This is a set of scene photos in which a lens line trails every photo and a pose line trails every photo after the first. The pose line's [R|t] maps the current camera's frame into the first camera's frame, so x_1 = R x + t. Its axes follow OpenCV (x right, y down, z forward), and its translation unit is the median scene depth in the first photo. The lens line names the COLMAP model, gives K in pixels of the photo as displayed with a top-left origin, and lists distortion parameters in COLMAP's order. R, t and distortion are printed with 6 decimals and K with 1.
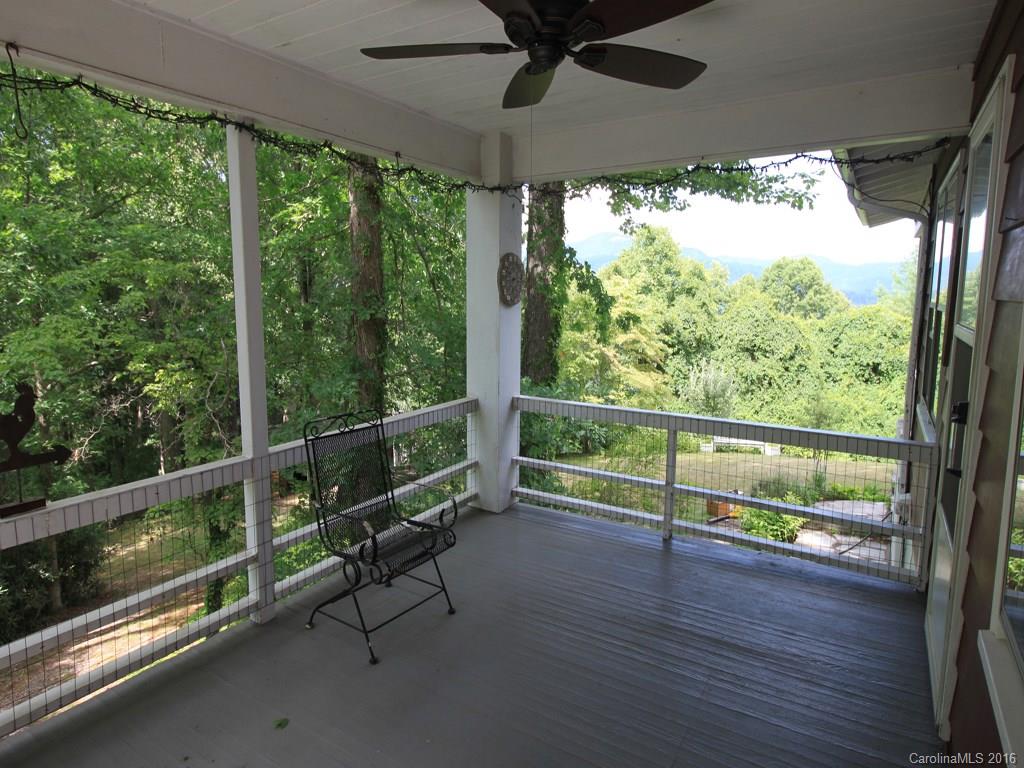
lens RADIAL K [[610.2, 0, 511.6], [0, 610.2, 355.6], [0, 0, 1]] dist [0.001787, 0.000436]
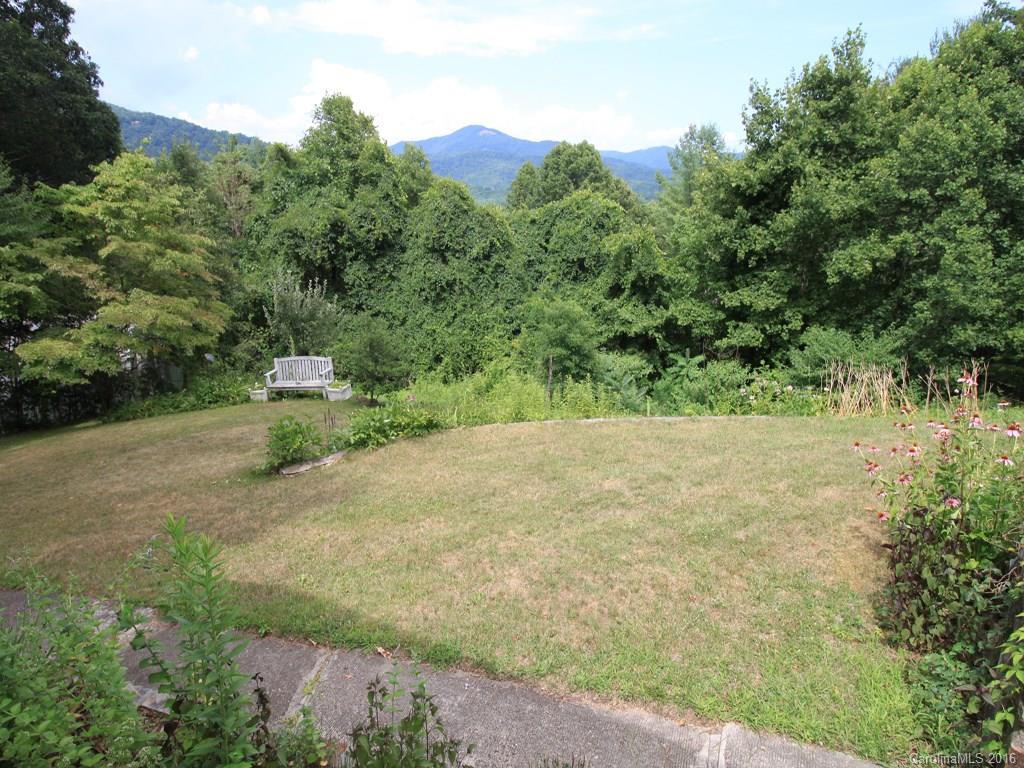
lens RADIAL K [[571.7, 0, 514.5], [0, 571.7, 374.8], [0, 0, 1]] dist [-0.002110, -0.000137]
pose [[0.979154, -0.088711, 0.182724, 0.333793], [0.049045, 0.976226, 0.211135, -0.002660], [-0.197110, -0.197772, 0.960226, 0.189658]]
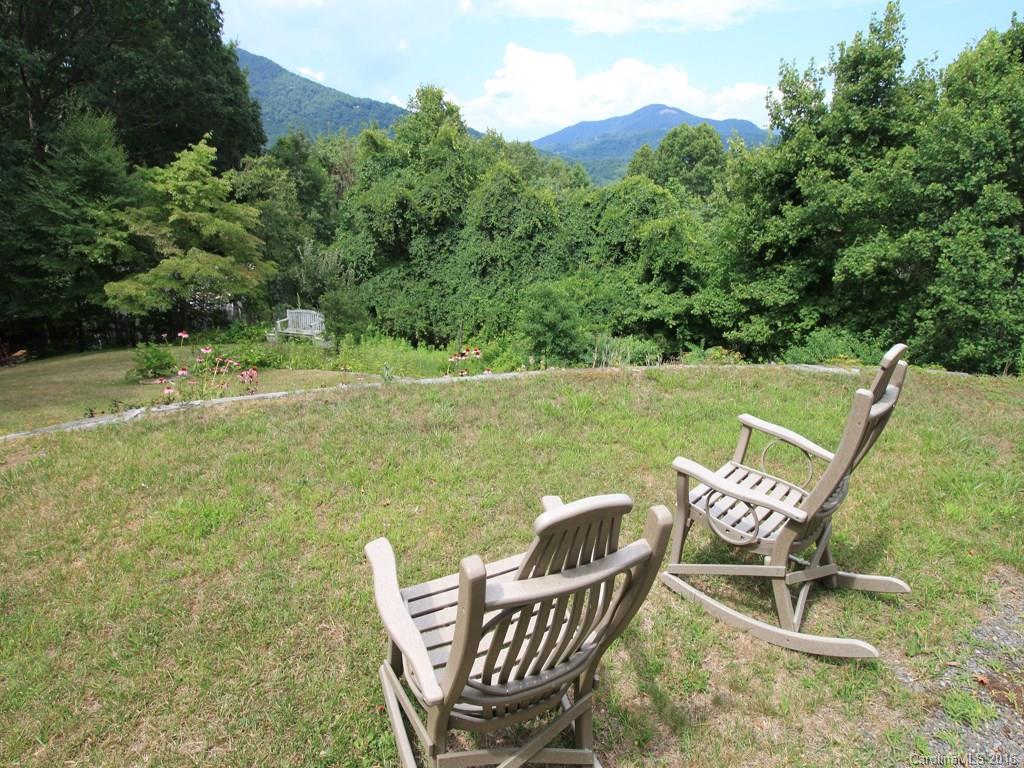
lens RADIAL K [[553.4, 0, 511.5], [0, 553.4, 365.9], [0, 0, 1]] dist [0.000383, -0.000717]
pose [[0.994693, 0.019391, -0.101044, 0.516281], [0.004583, 0.972754, 0.231796, -0.000703], [0.102786, -0.231029, 0.967502, 0.142144]]
